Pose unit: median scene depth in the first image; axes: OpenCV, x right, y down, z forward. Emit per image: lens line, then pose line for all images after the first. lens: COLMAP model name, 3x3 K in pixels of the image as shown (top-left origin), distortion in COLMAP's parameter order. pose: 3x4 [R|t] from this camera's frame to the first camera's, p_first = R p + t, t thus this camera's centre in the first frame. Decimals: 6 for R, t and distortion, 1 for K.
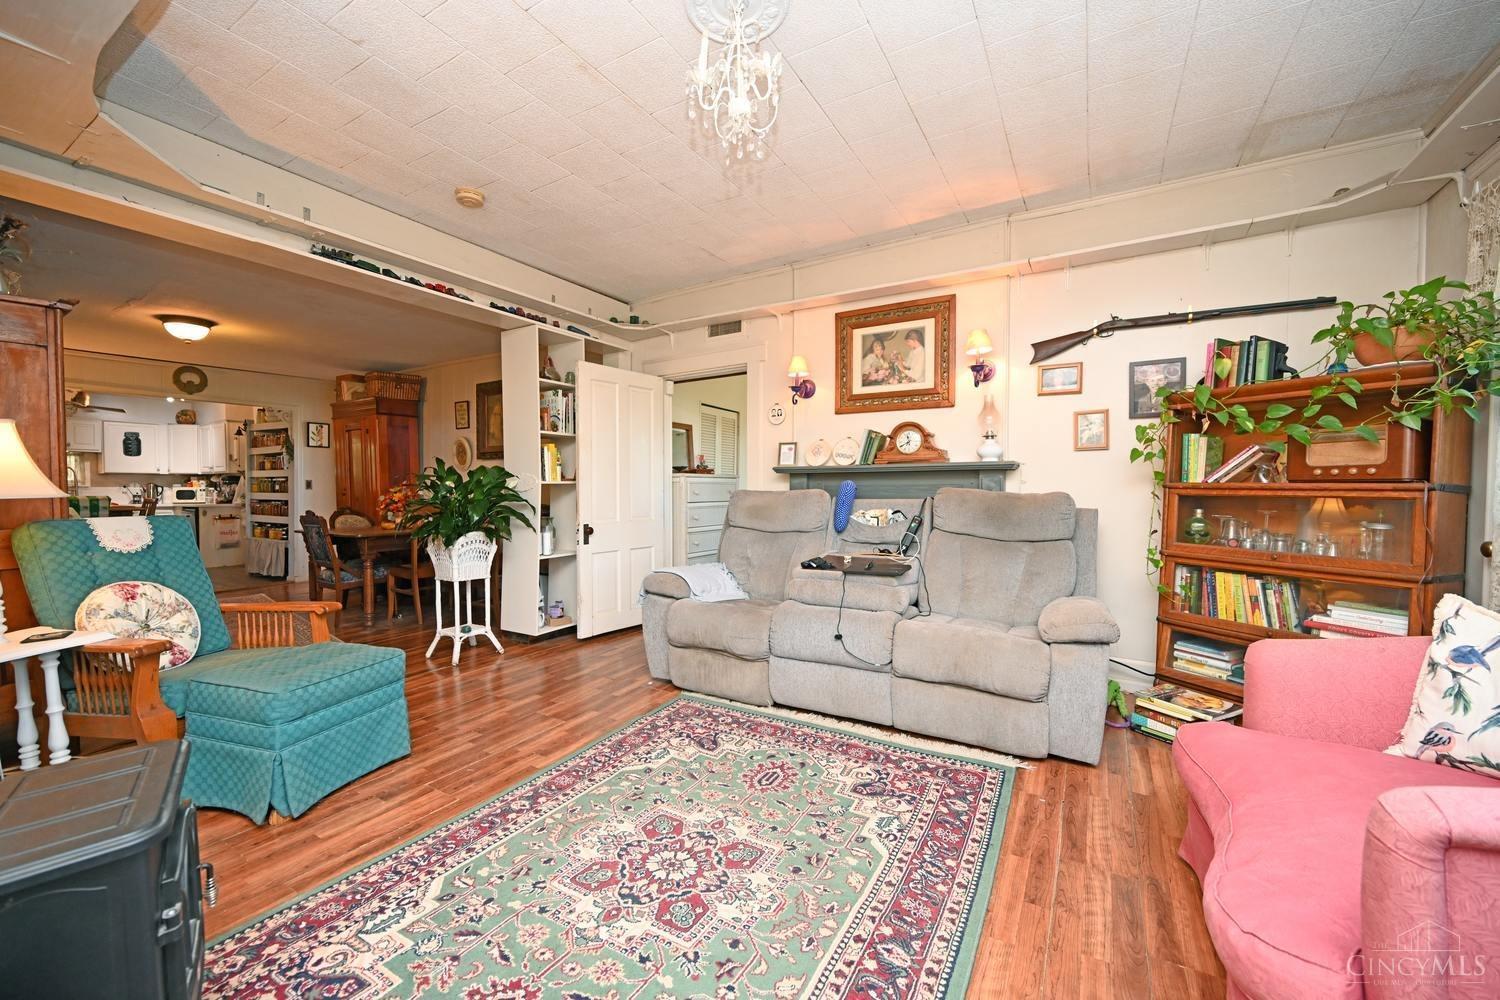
lens RADIAL K [[591.1, 0, 750.0], [0, 591.1, 500.0], [0, 0, 1]] dist [-0.000841, -0.000270]
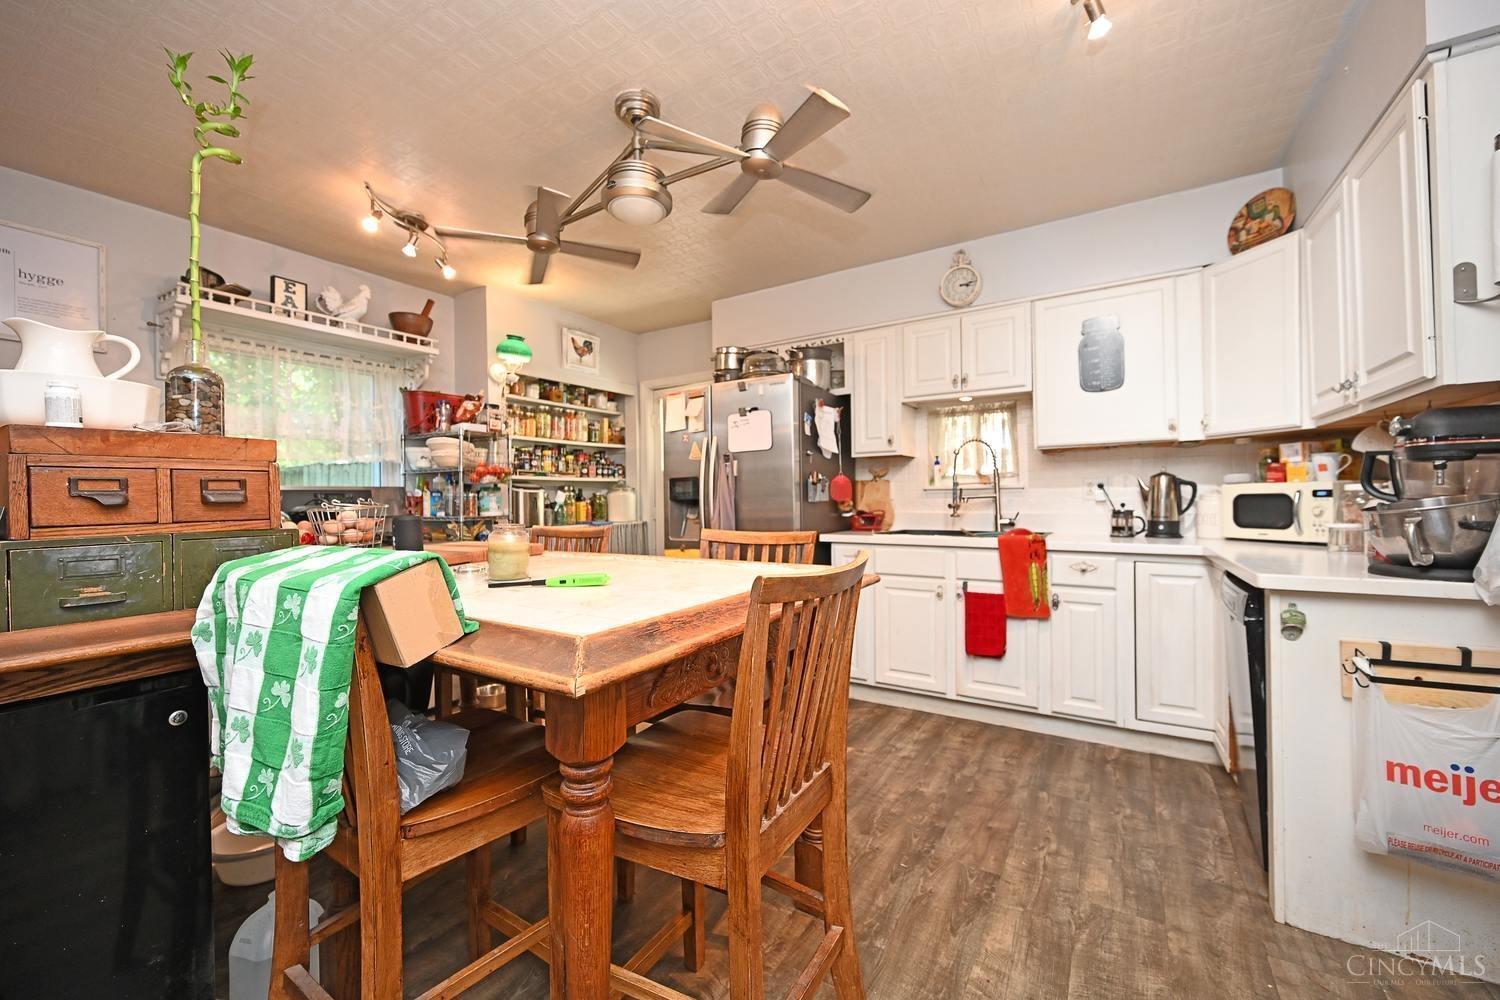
lens RADIAL K [[591.1, 0, 750.0], [0, 591.1, 500.0], [0, 0, 1]] dist [-0.000841, -0.000270]
pose [[-0.012094, 0.003841, -0.999919, -0.721455], [0.001971, 0.999991, 0.003817, -0.016201], [0.999925, -0.001925, -0.012101, 0.813575]]
